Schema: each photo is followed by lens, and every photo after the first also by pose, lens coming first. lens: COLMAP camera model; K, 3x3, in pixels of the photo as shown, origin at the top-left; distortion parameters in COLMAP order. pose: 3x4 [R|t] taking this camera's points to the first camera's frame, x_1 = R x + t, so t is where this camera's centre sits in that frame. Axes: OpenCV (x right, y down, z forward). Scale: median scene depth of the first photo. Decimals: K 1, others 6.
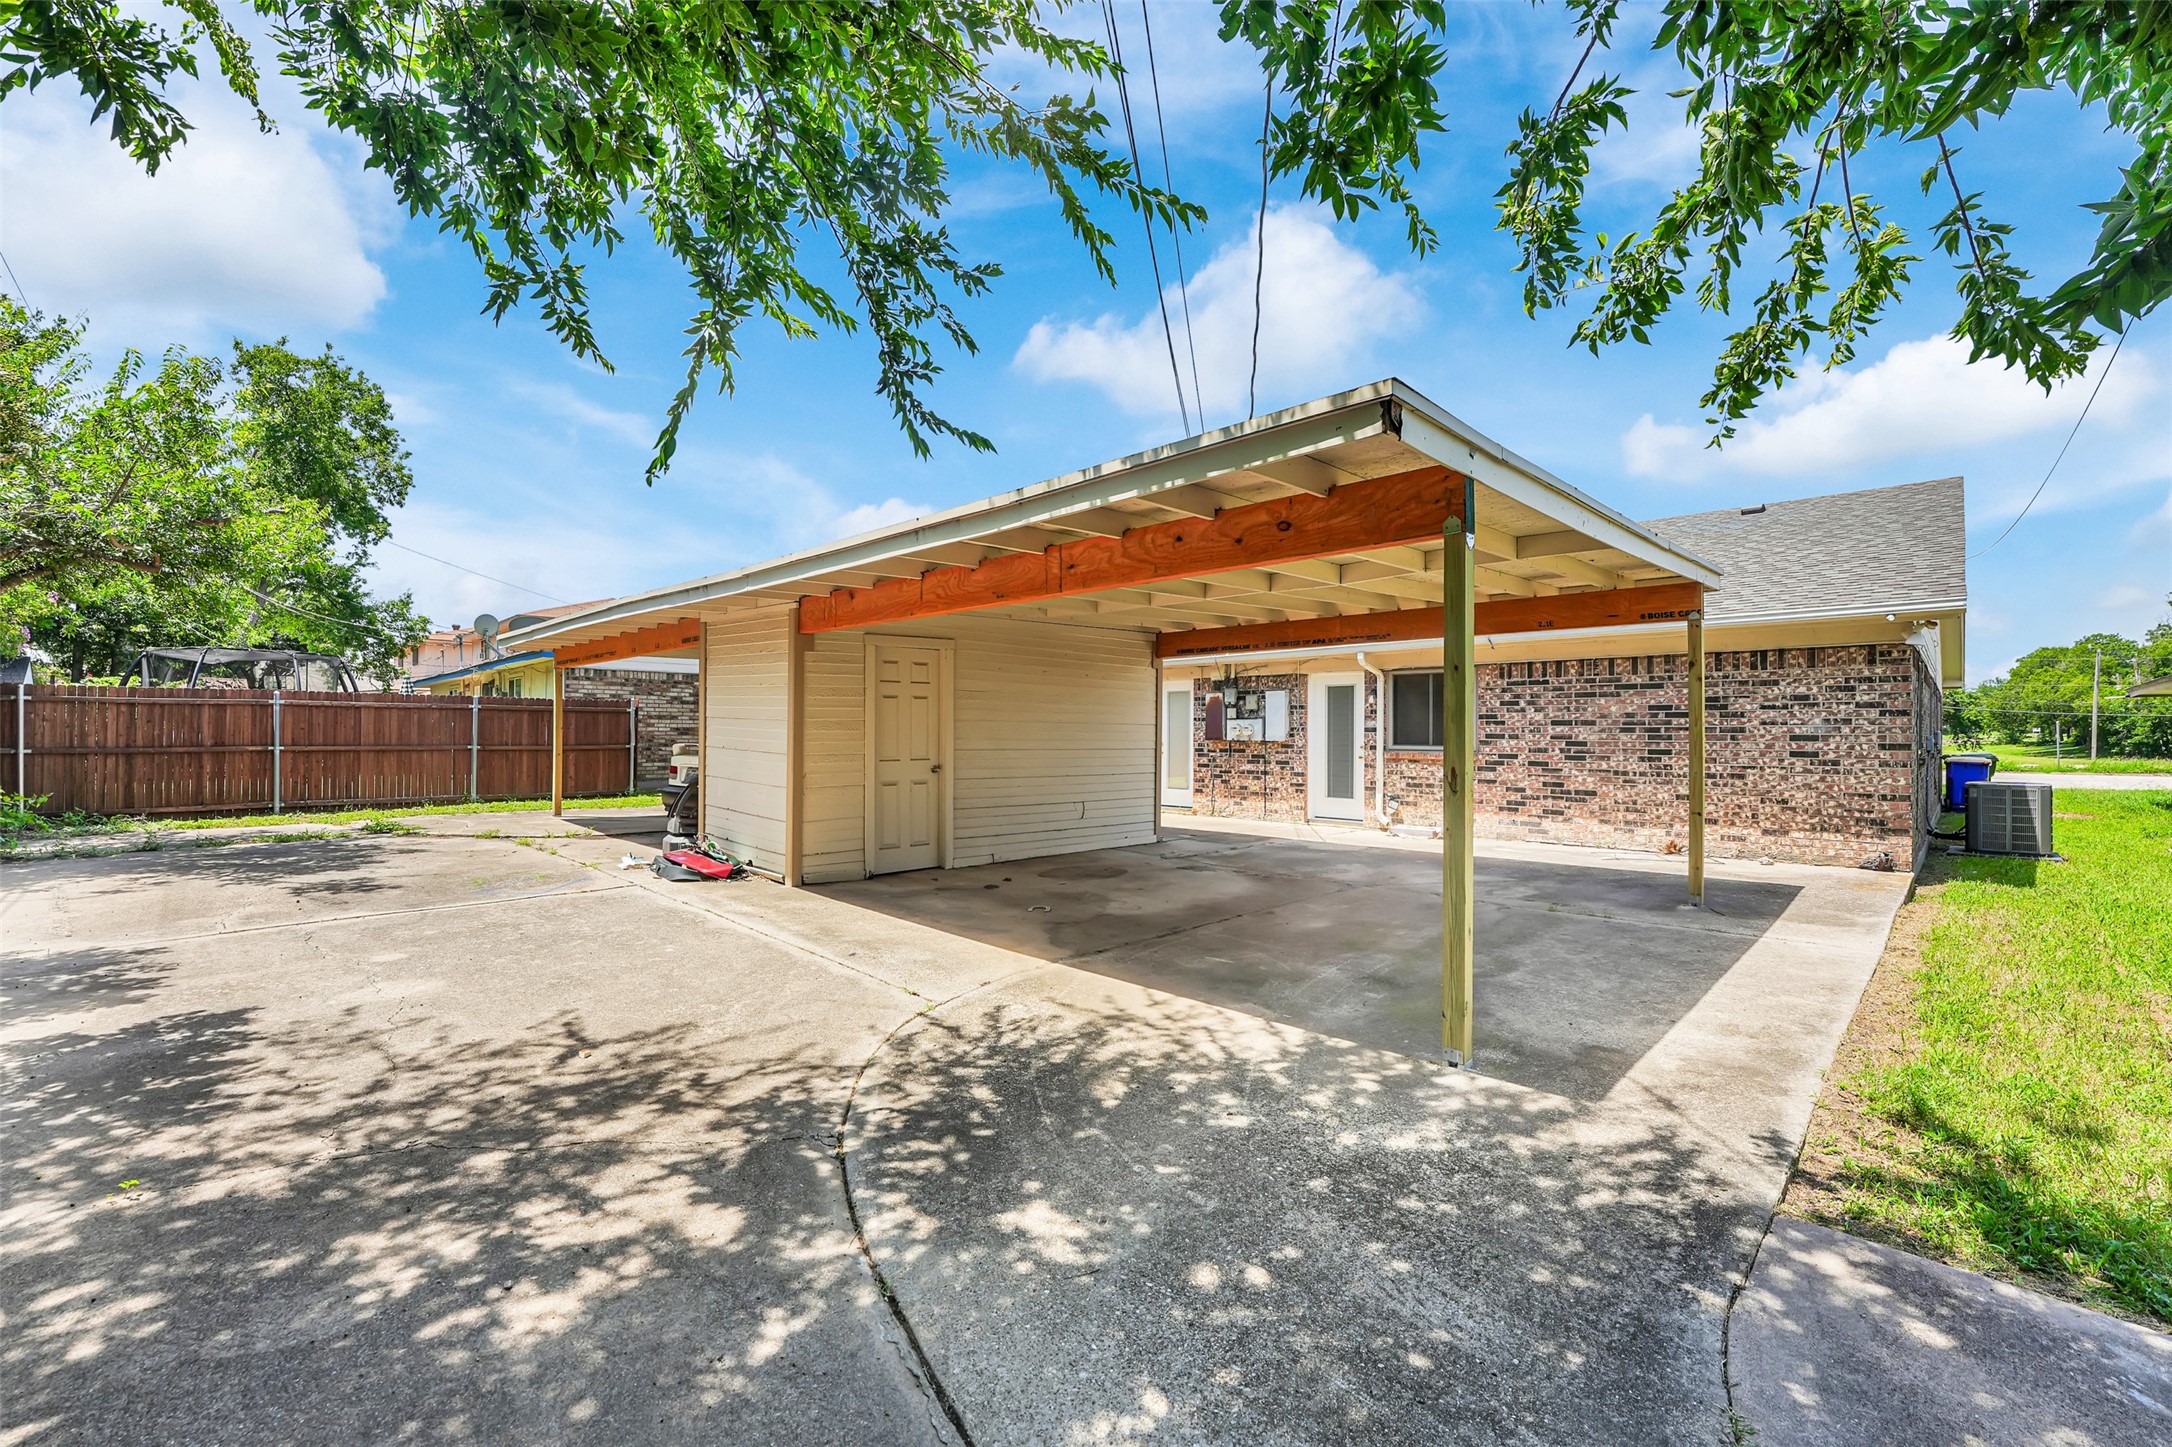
lens RADIAL K [[863.6, 0, 1086.0], [0, 863.6, 723.5], [0, 0, 1]] dist [-0.010920, -0.000025]
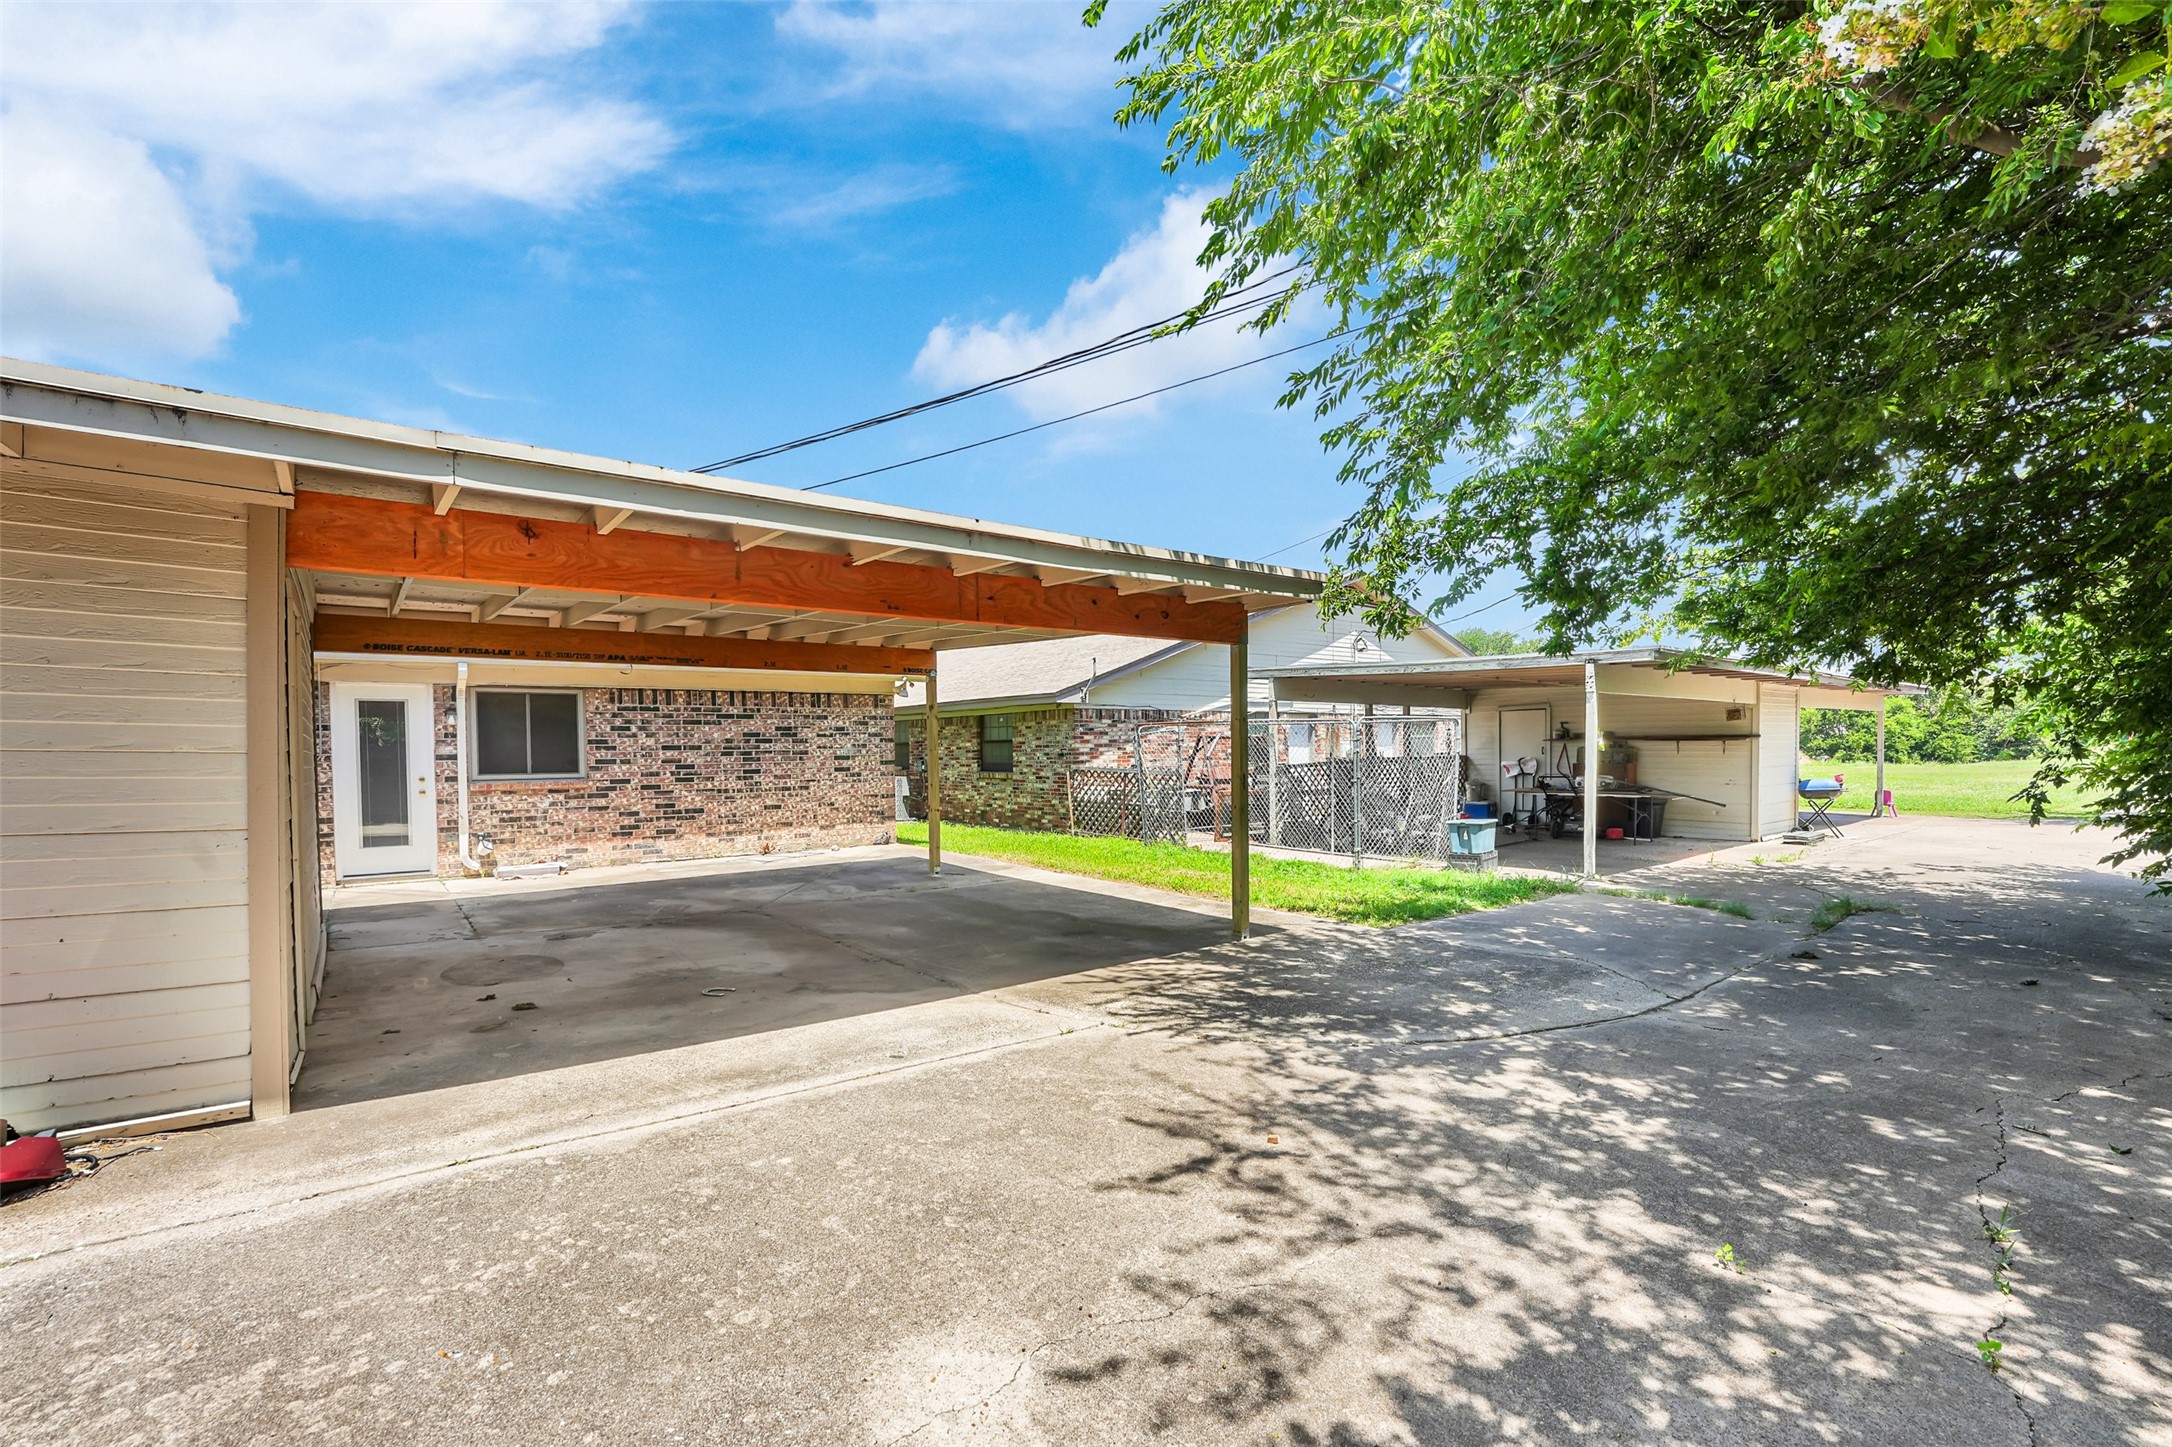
lens RADIAL K [[888.8, 0, 1080.7], [0, 888.8, 736.2], [0, 0, 1]] dist [-0.025484, 0.000031]
pose [[0.175535, 0.007546, 0.984444, -0.469158], [0.004054, 0.999957, -0.008388, -0.004023], [-0.984465, 0.005464, 0.175497, 0.323340]]
